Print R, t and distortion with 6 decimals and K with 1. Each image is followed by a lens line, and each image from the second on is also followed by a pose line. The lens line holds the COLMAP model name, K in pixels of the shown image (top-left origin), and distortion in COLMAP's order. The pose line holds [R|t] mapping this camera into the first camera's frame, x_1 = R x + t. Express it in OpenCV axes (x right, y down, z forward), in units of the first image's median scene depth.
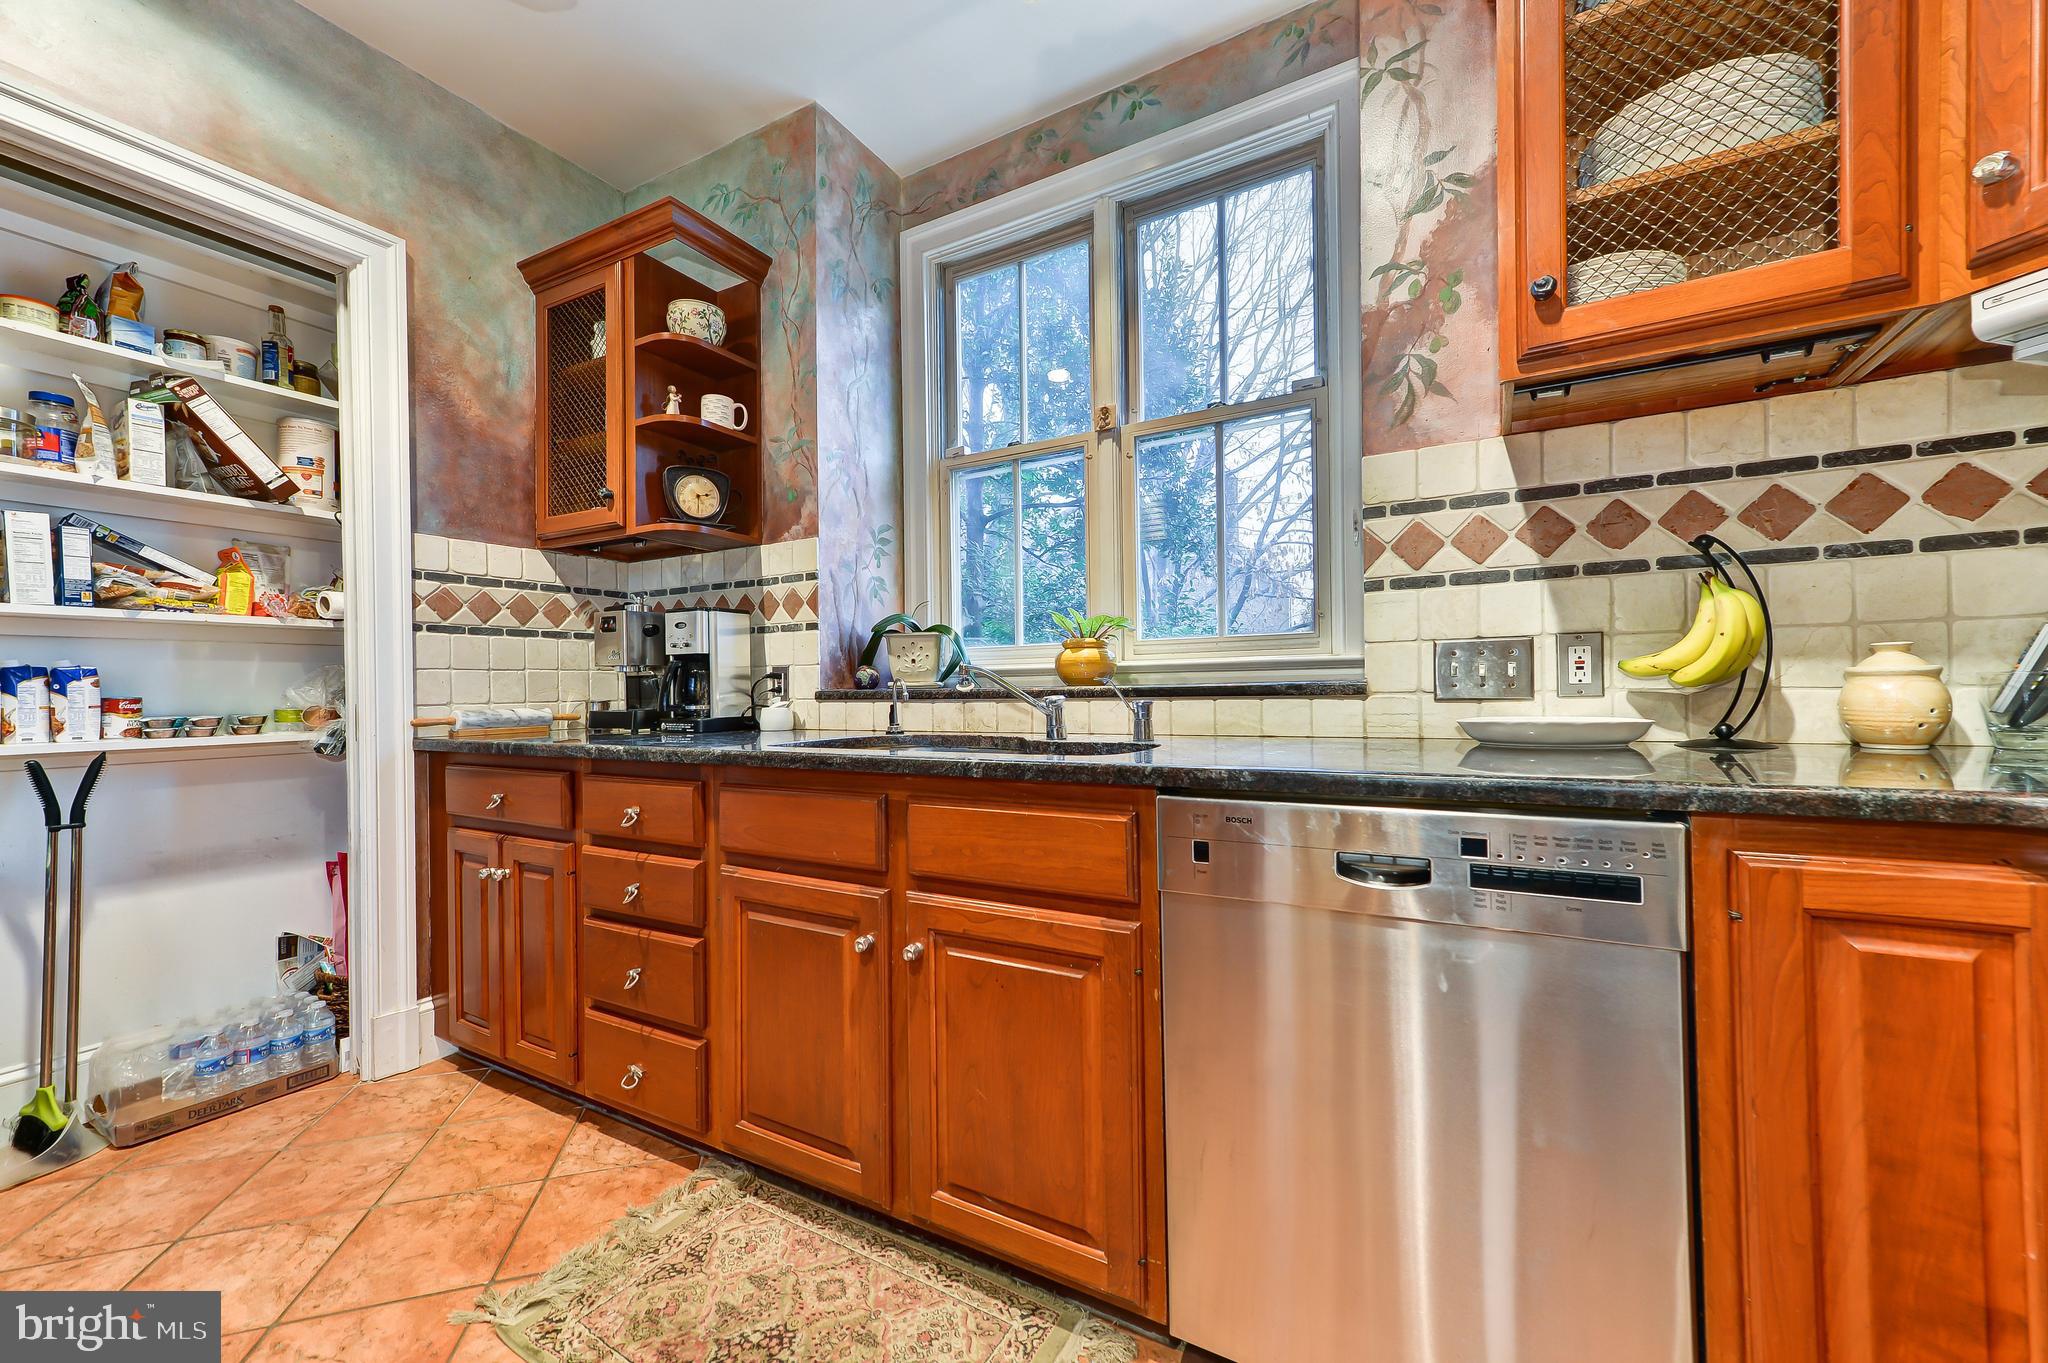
lens RADIAL K [[799.0, 0, 1032.6], [0, 799.0, 688.7], [0, 0, 1]] dist [0.008538, 0.000639]
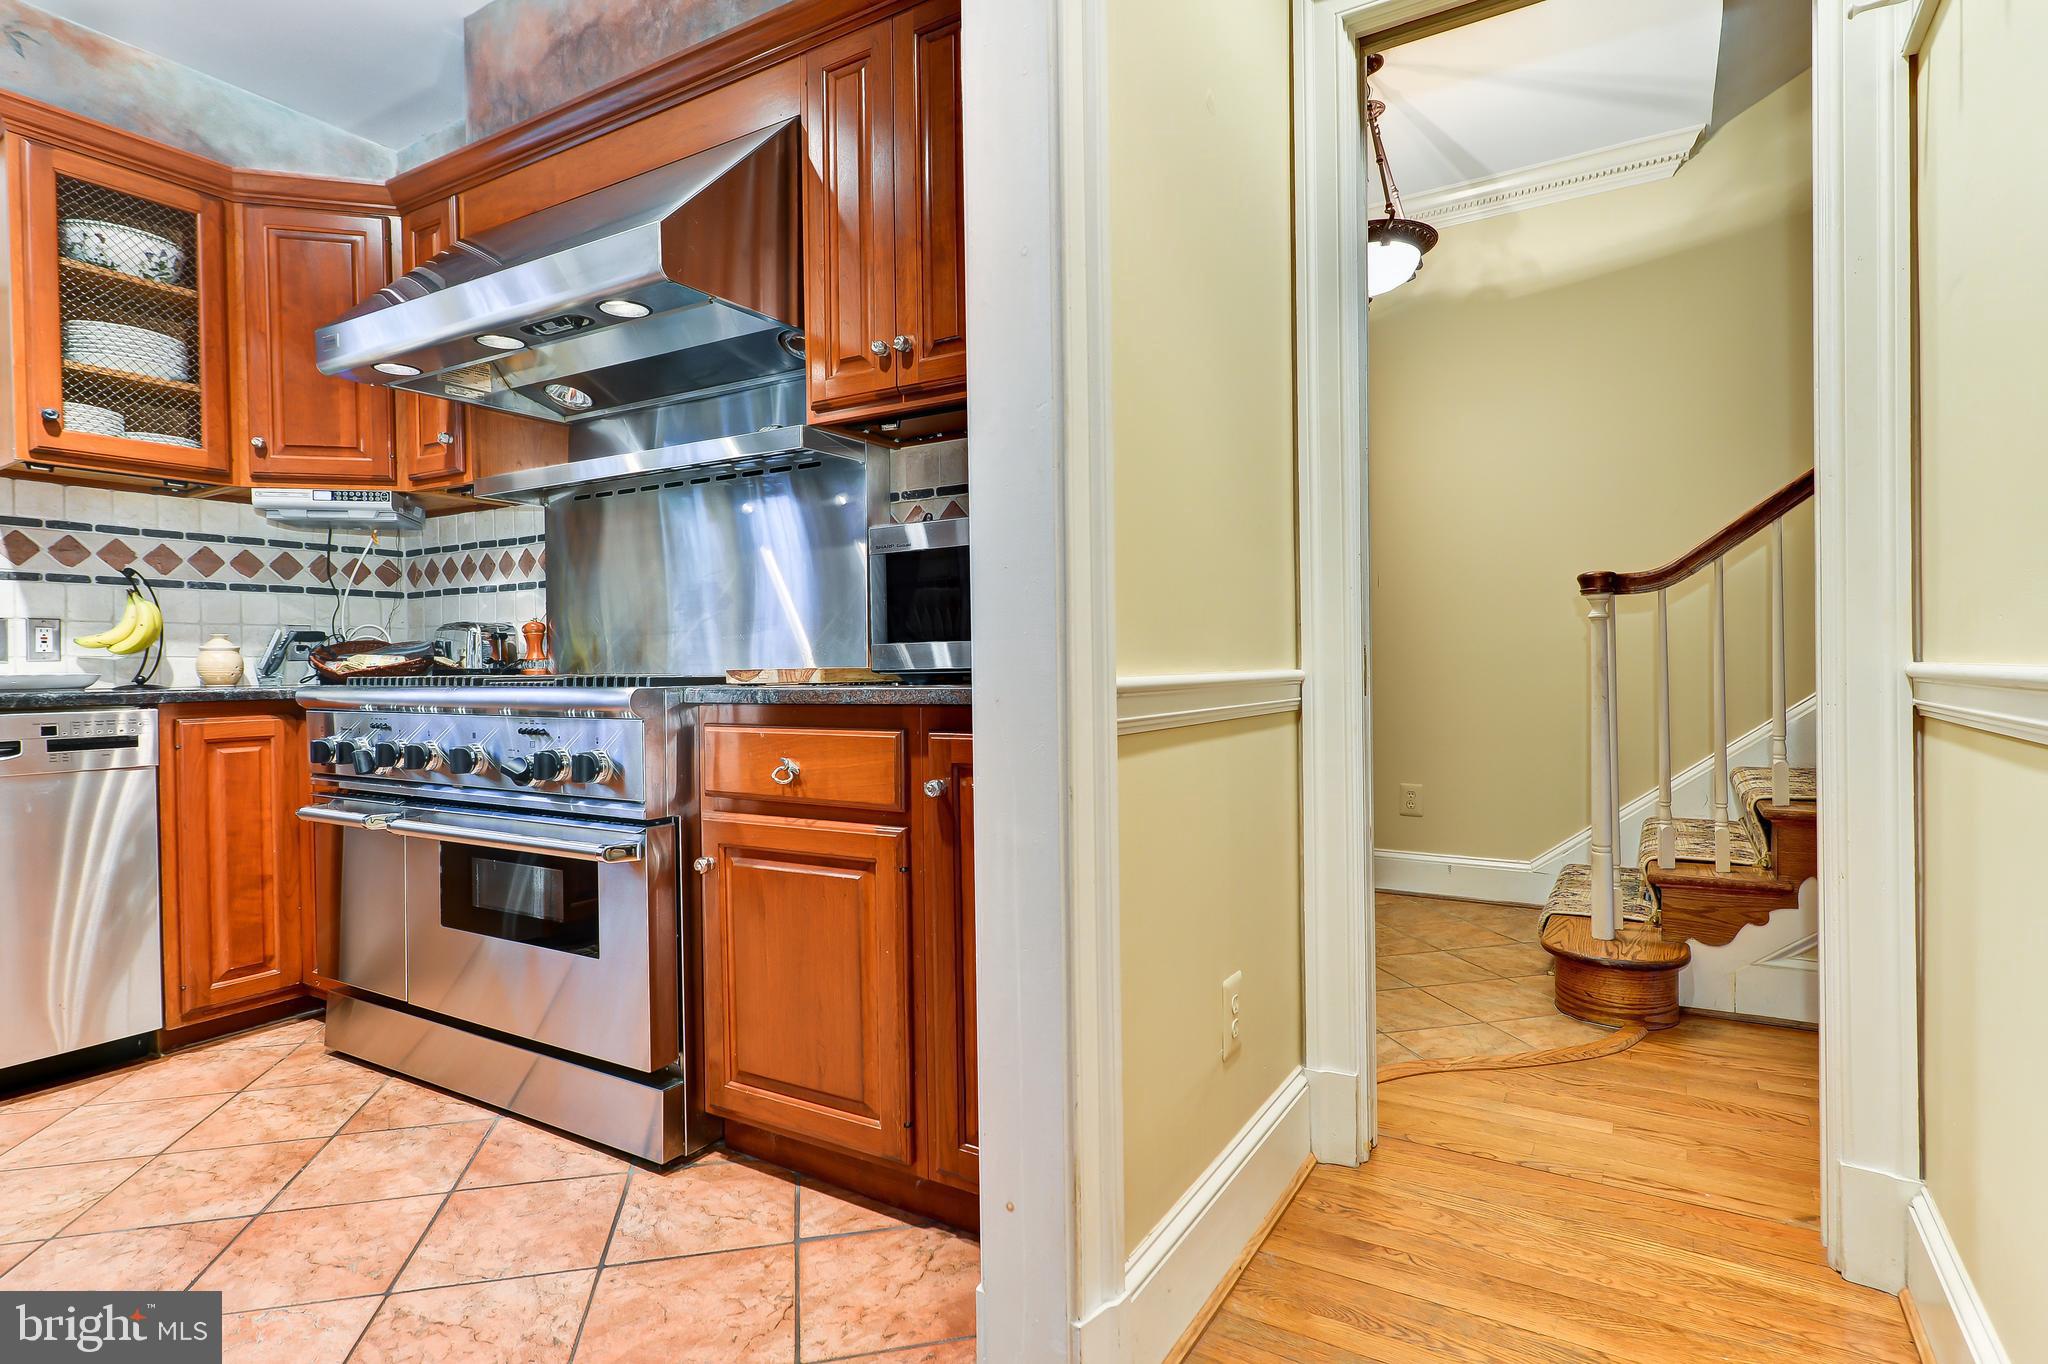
lens RADIAL K [[1045.5, 0, 1030.2], [0, 1045.5, 680.5], [0, 0, 1]] dist [0.003518, 0.001399]
pose [[0.047485, 0.005235, 0.998858, -1.278118], [0.011729, 0.999914, -0.005799, 0.085438], [-0.998803, 0.011991, 0.047419, -1.006611]]
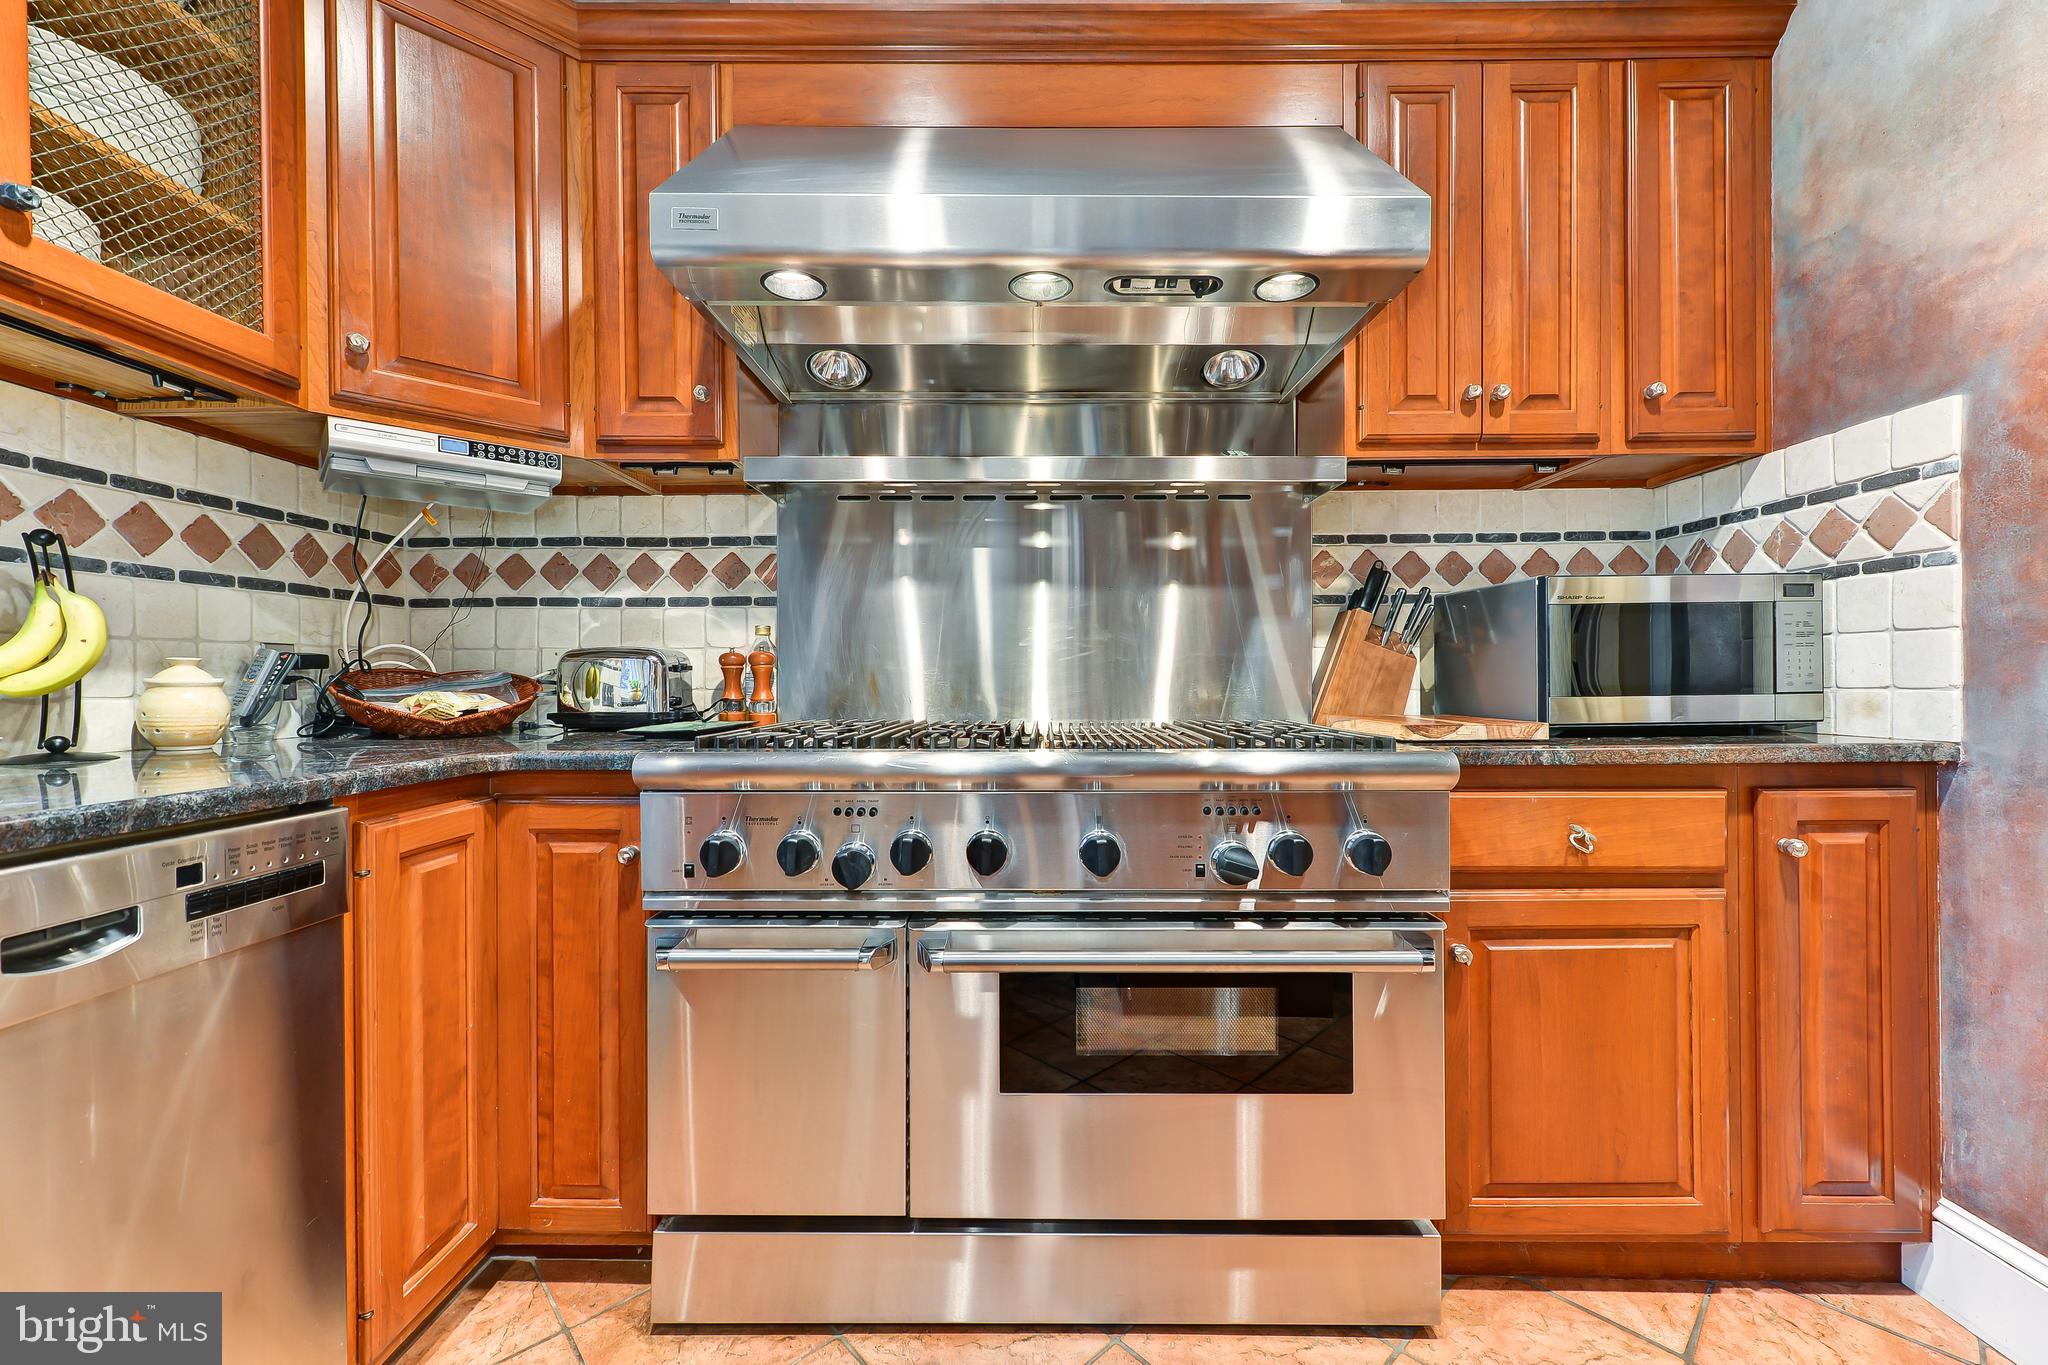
lens RADIAL K [[828.0, 0, 1027.4], [0, 828.0, 681.7], [0, 0, 1]] dist [-0.000425, 0.000329]
pose [[-0.470823, 0.019032, 0.882022, -0.482921], [0.013641, 0.999805, -0.014292, 0.008992], [-0.882122, 0.005303, -0.470991, 0.436899]]
